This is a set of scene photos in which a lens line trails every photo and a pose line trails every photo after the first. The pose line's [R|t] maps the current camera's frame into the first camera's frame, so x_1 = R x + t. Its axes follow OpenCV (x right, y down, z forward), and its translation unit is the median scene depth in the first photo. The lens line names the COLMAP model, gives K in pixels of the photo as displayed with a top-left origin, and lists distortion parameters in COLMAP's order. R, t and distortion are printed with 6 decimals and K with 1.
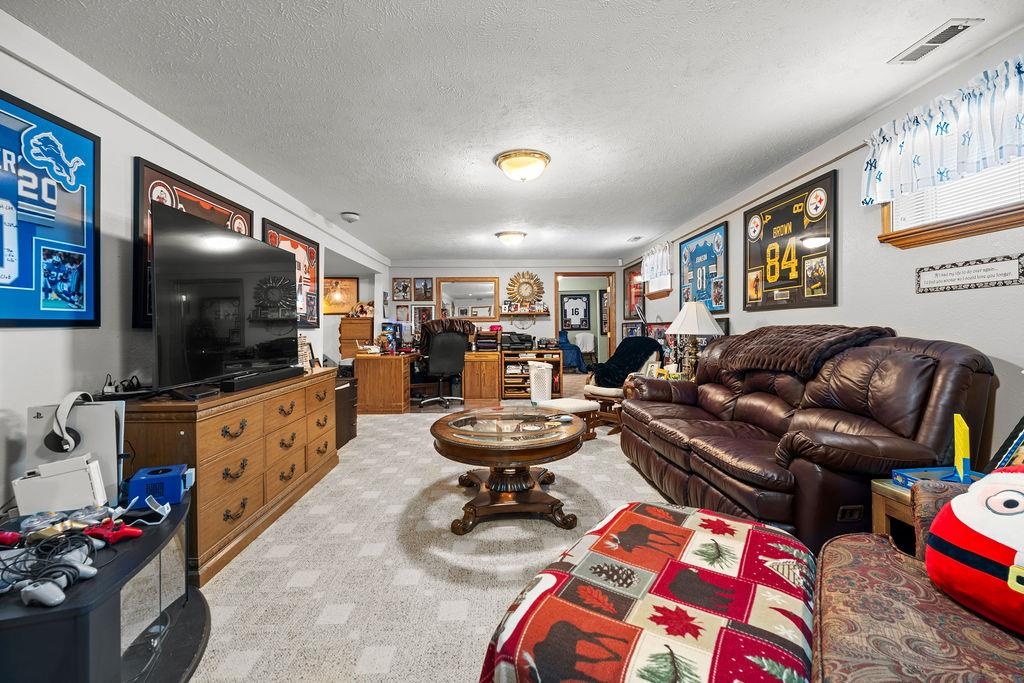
lens RADIAL K [[450.8, 0, 517.2], [0, 450.8, 331.4], [0, 0, 1]] dist [-0.007542, 0.000649]
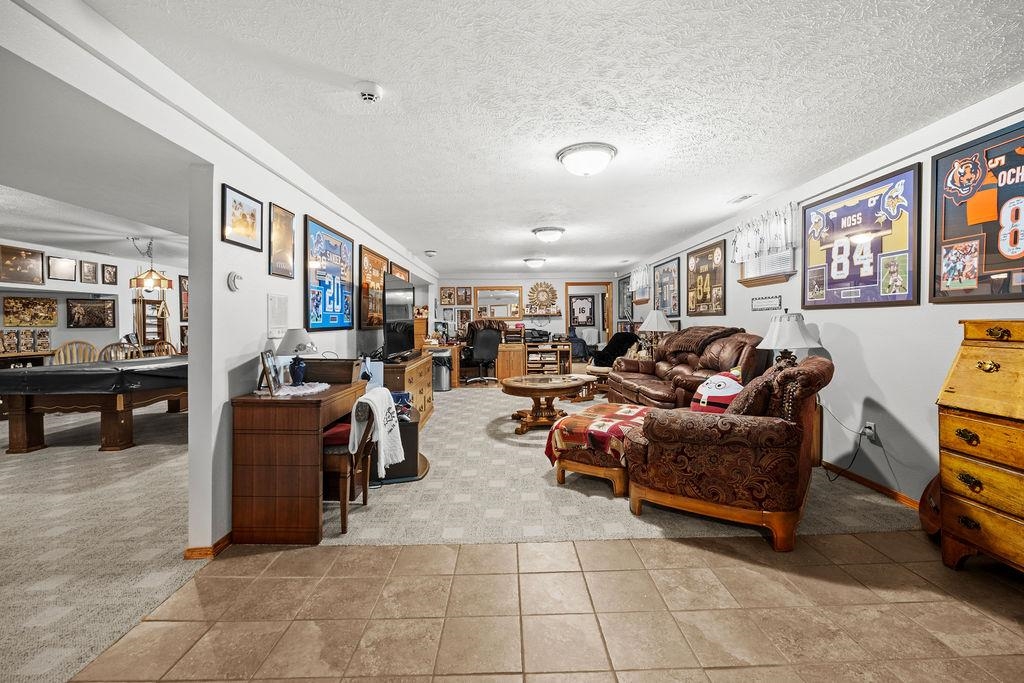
lens RADIAL K [[450.8, 0, 515.7], [0, 450.8, 331.8], [0, 0, 1]] dist [-0.007542, 0.000649]
pose [[0.999775, -0.002914, -0.021001, -0.035762], [0.003176, 0.999918, 0.012441, -0.006548], [0.020963, -0.012505, 0.999702, -0.332495]]
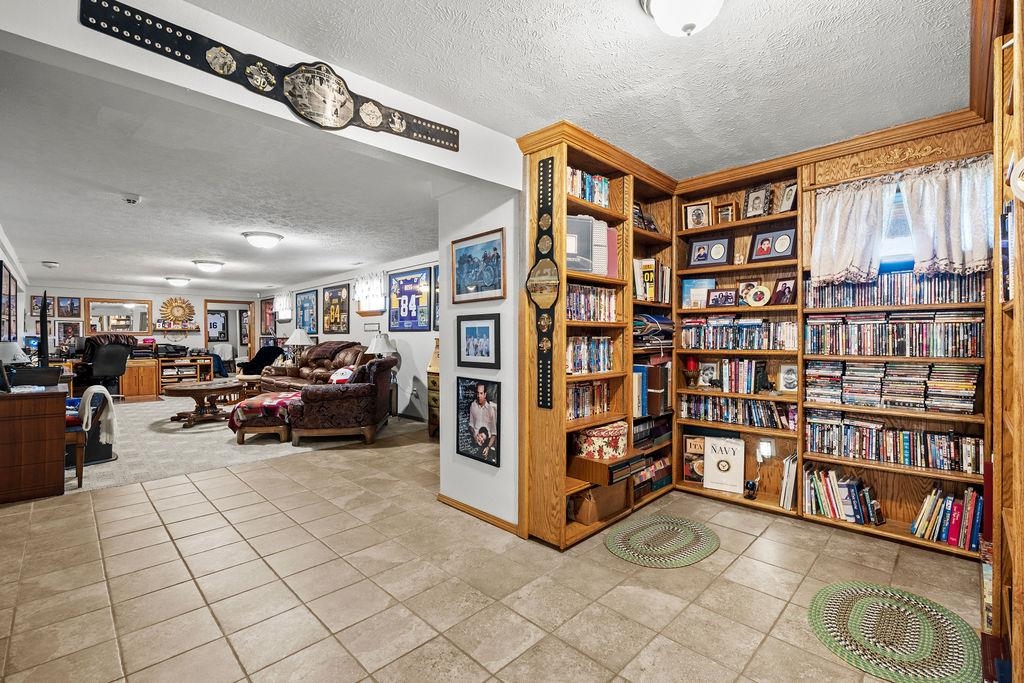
lens RADIAL K [[450.8, 0, 510.9], [0, 450.8, 338.5], [0, 0, 1]] dist [-0.007542, 0.000649]
pose [[0.736830, 0.001725, 0.676076, -0.166735], [0.002494, 0.999983, -0.005269, -0.005006], [-0.676074, 0.005569, 0.736813, -0.681782]]
